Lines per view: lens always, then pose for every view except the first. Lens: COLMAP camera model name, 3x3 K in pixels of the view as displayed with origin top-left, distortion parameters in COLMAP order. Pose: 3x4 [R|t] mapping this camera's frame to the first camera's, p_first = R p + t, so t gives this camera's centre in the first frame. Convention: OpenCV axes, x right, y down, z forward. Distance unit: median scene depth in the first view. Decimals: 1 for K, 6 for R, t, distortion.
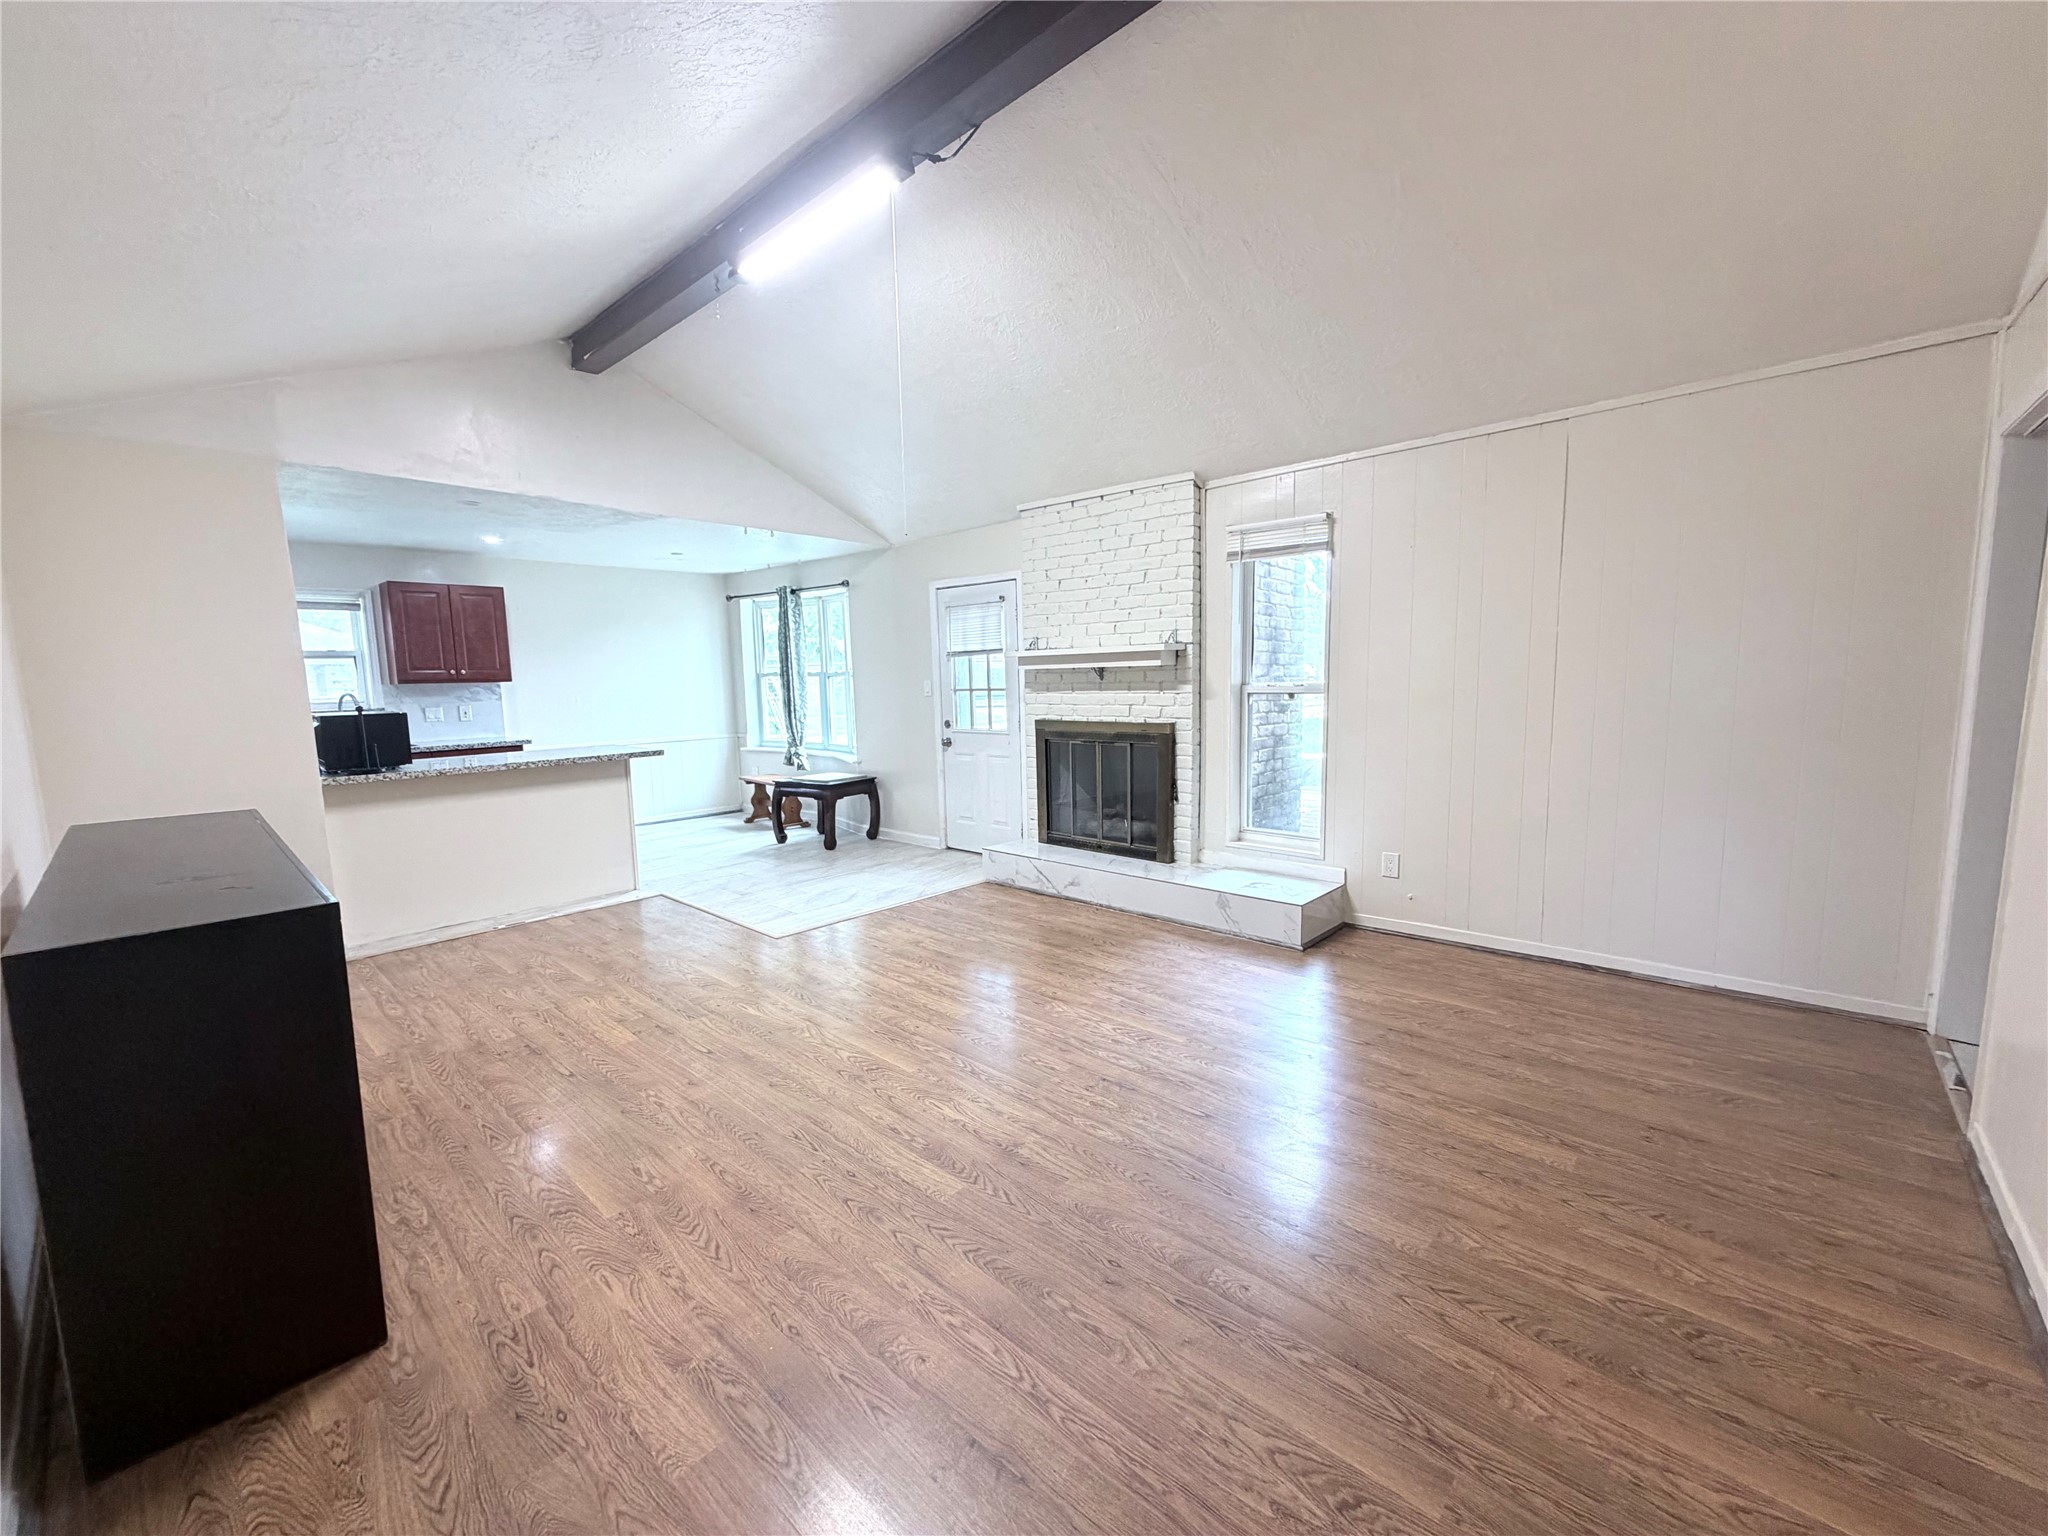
lens RADIAL K [[818.7, 0, 1025.7], [0, 818.7, 767.8], [0, 0, 1]] dist [0.002390, -0.000363]
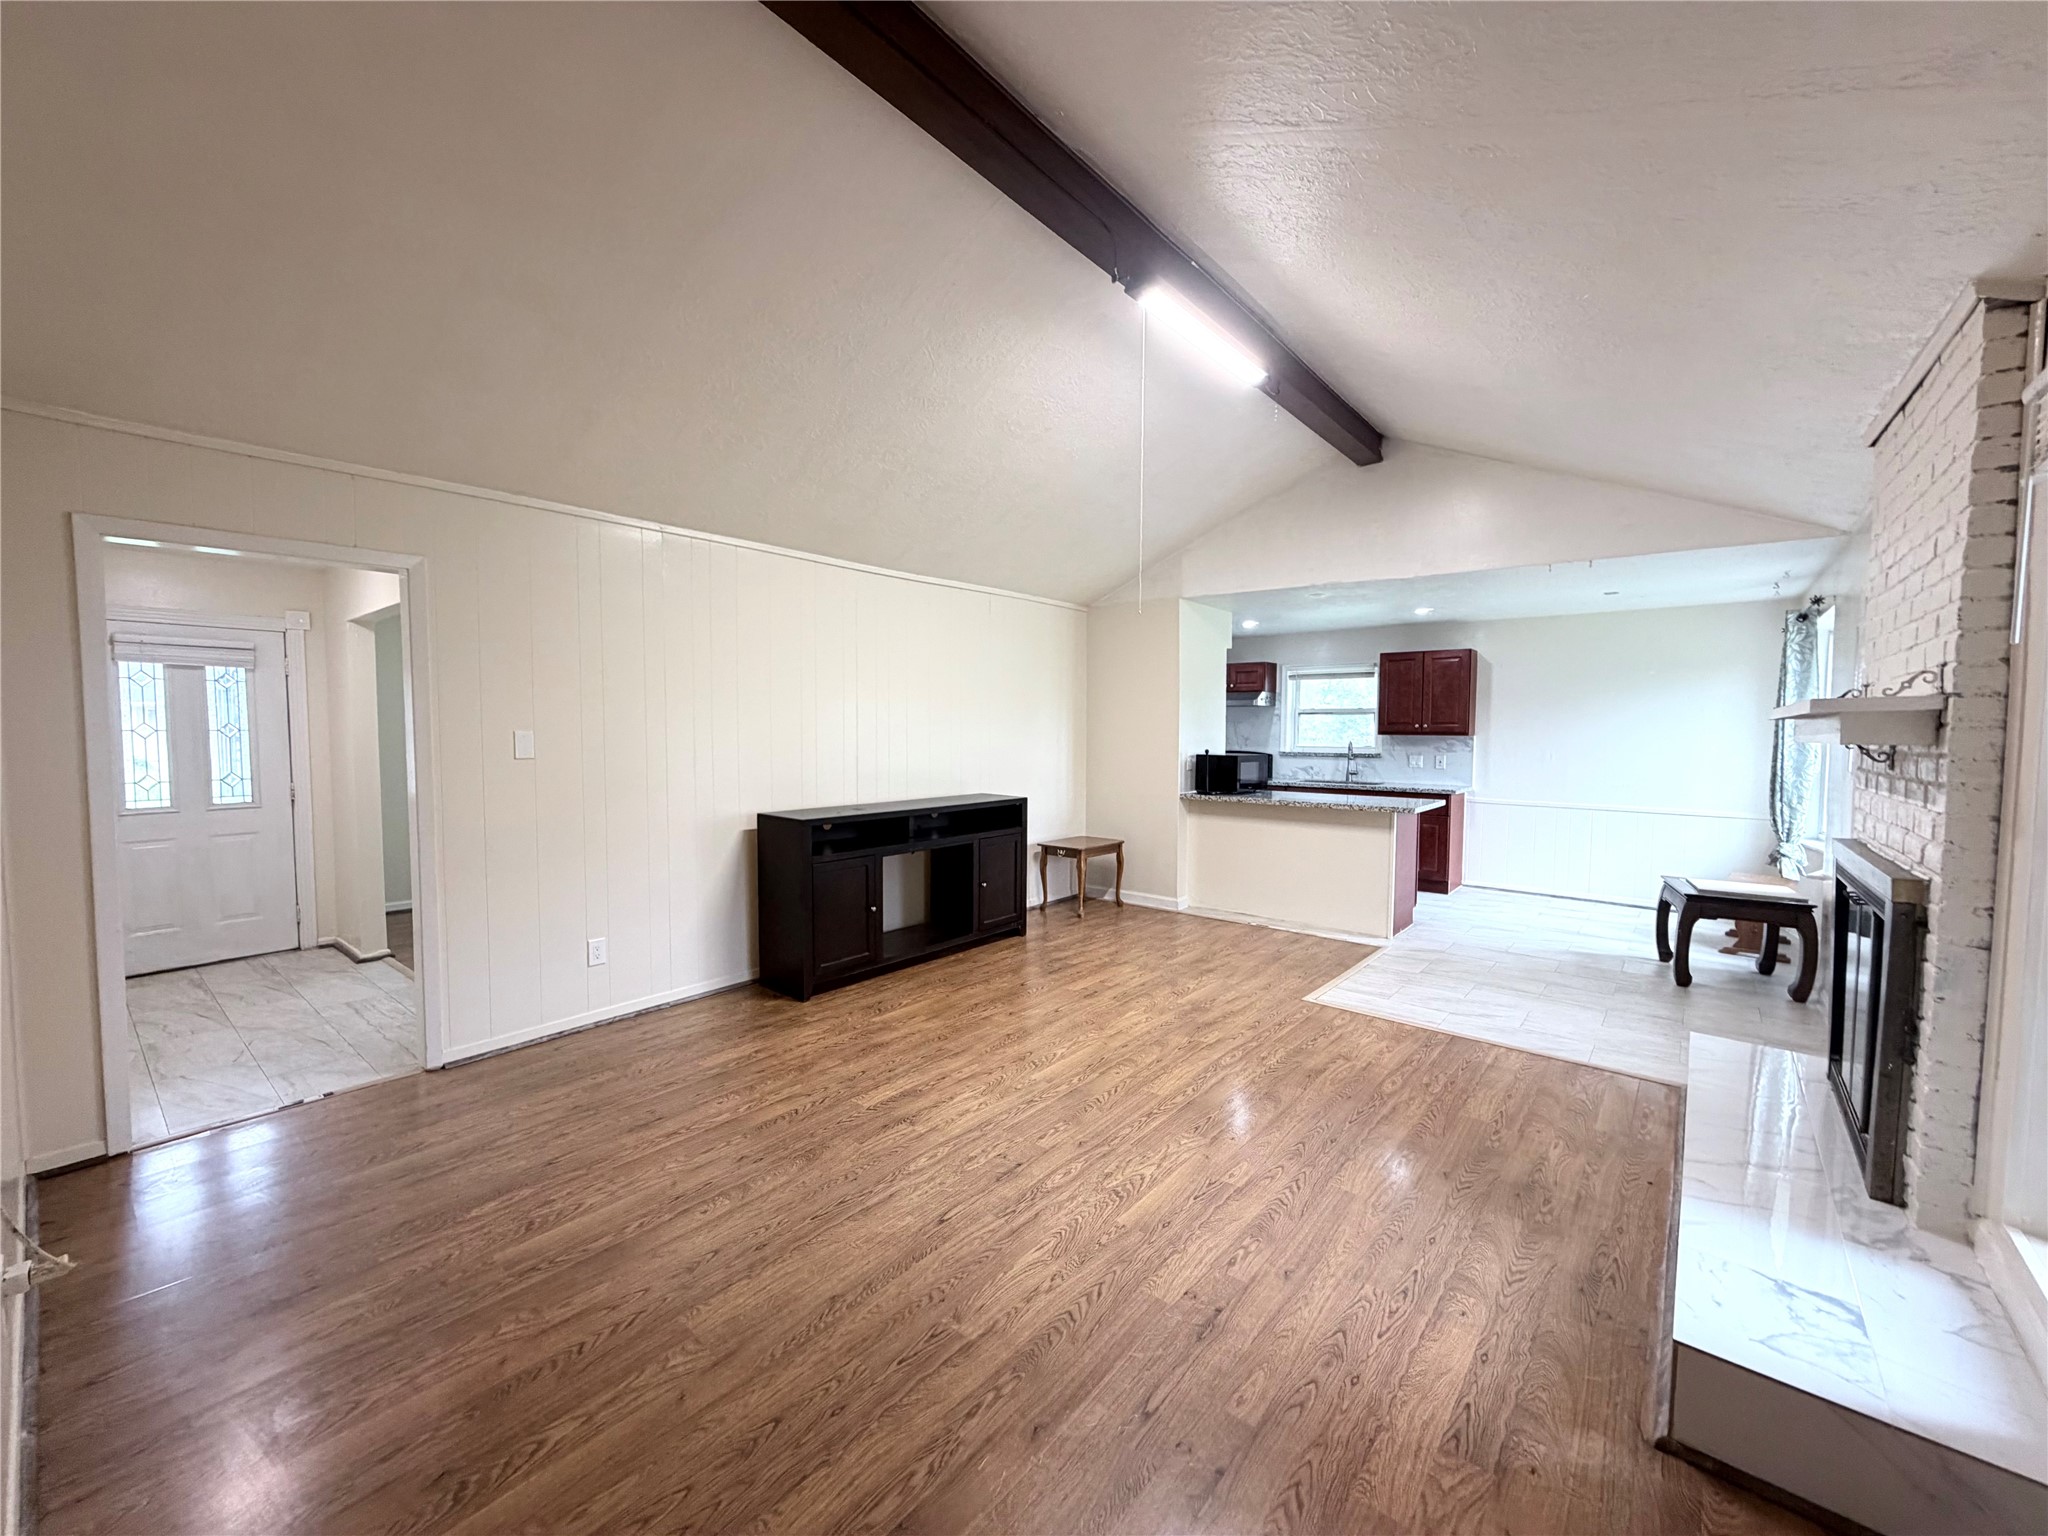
lens RADIAL K [[818.7, 0, 1016.6], [0, 818.7, 773.3], [0, 0, 1]] dist [0.002390, -0.000363]
pose [[0.036908, 0.075714, -0.996446, 0.910038], [-0.122786, 0.989914, 0.070670, -0.128351], [0.991747, 0.119741, 0.045832, 0.796918]]
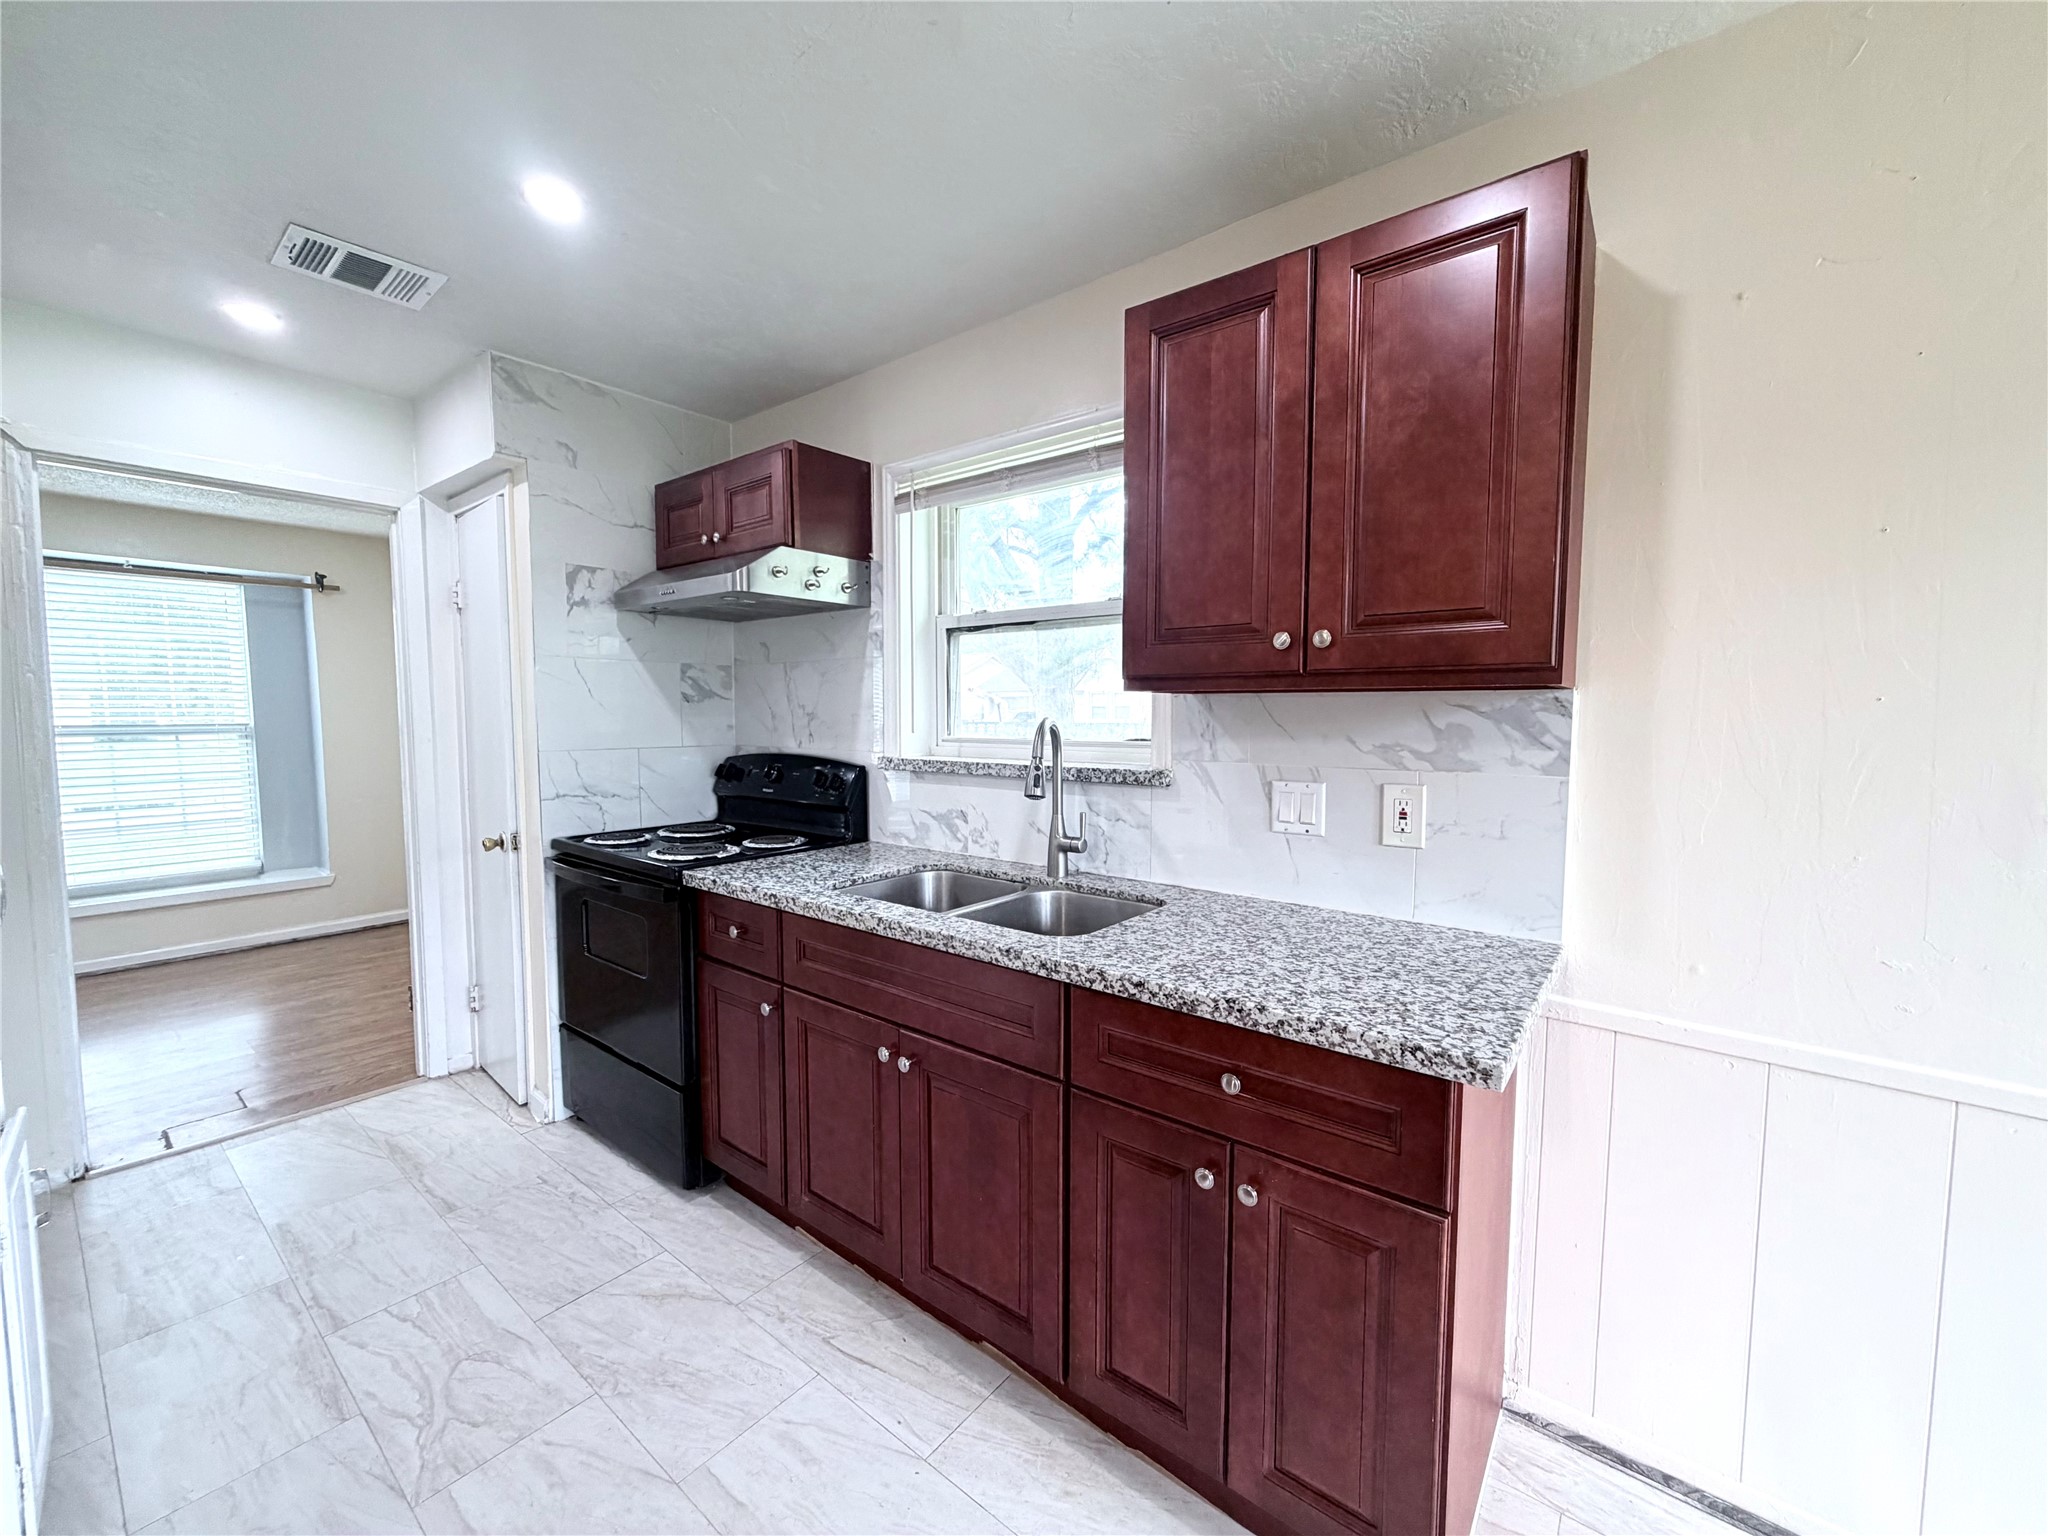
lens RADIAL K [[818.7, 0, 1021.9], [0, 818.7, 771.1], [0, 0, 1]] dist [0.002390, -0.000363]
pose [[0.052814, 0.092200, -0.994339, -0.980493], [-0.115470, 0.989613, 0.085629, -0.187894], [0.991906, 0.110294, 0.062912, 1.882054]]
